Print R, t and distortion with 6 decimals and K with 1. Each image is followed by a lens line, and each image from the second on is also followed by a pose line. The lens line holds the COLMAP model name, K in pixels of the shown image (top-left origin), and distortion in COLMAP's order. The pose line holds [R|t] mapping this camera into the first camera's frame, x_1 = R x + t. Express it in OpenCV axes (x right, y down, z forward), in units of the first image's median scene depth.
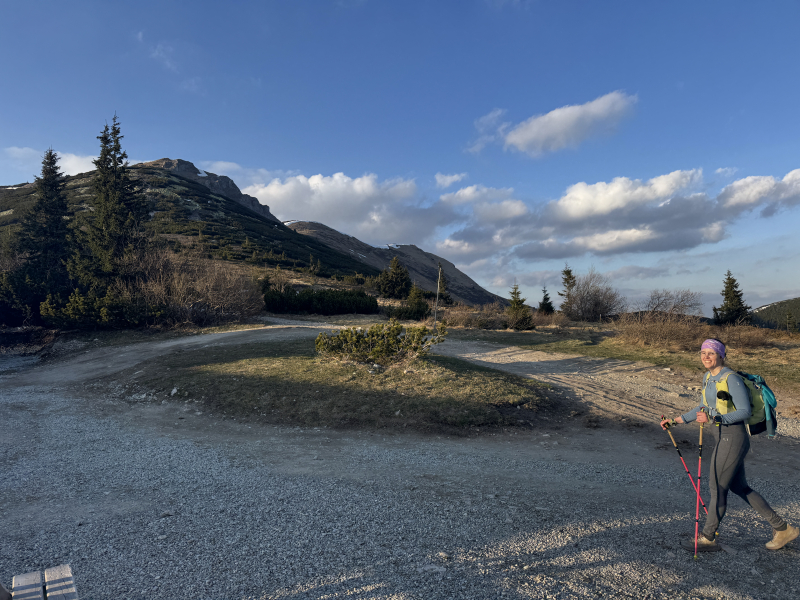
lens RADIAL K [[581.2, 0, 400.0], [0, 581.2, 300.0], [0, 0, 1]] dist [0.081397, -0.083237]
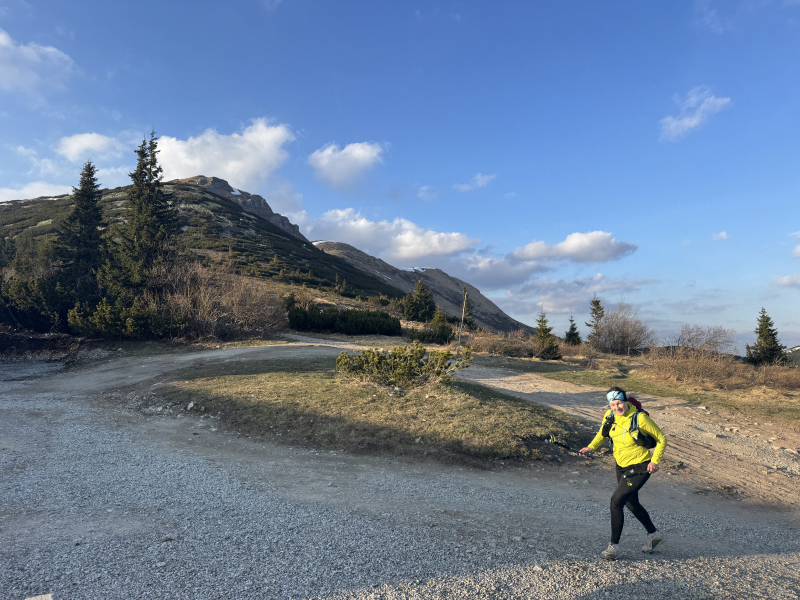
lens RADIAL K [[579.9, 0, 400.0], [0, 579.9, 300.0], [0, 0, 1]] dist [0.098842, -0.126927]
pose [[0.998250, 0.042132, -0.041494, -0.001386], [-0.043739, 0.998297, -0.038608, 0.001293], [0.039796, 0.040356, 0.998393, 0.014555]]
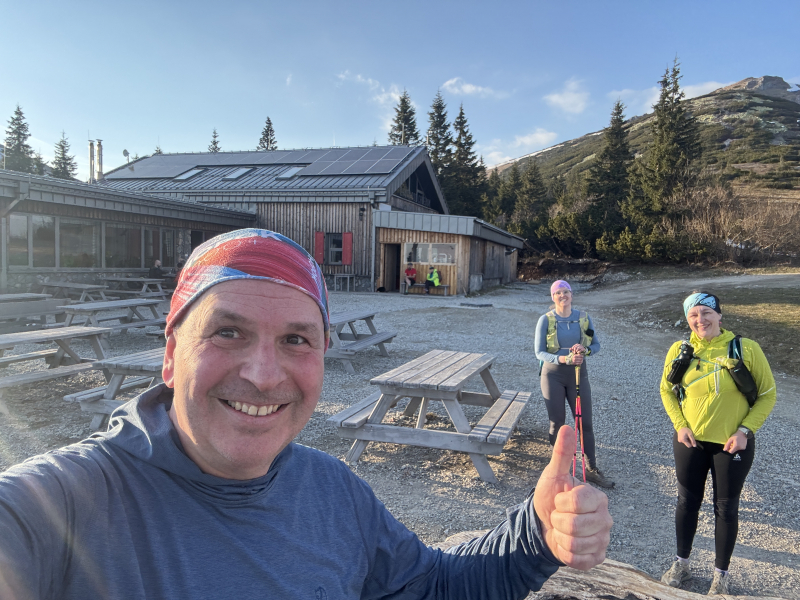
lens RADIAL K [[593.2, 0, 400.0], [0, 593.2, 300.0], [0, 0, 1]] dist [0.004083, -0.000850]
pose [[0.625930, 0.097661, -0.773740, 0.075617], [-0.012798, 0.993281, 0.115018, -0.005769], [0.779774, -0.062090, 0.622974, -0.056683]]
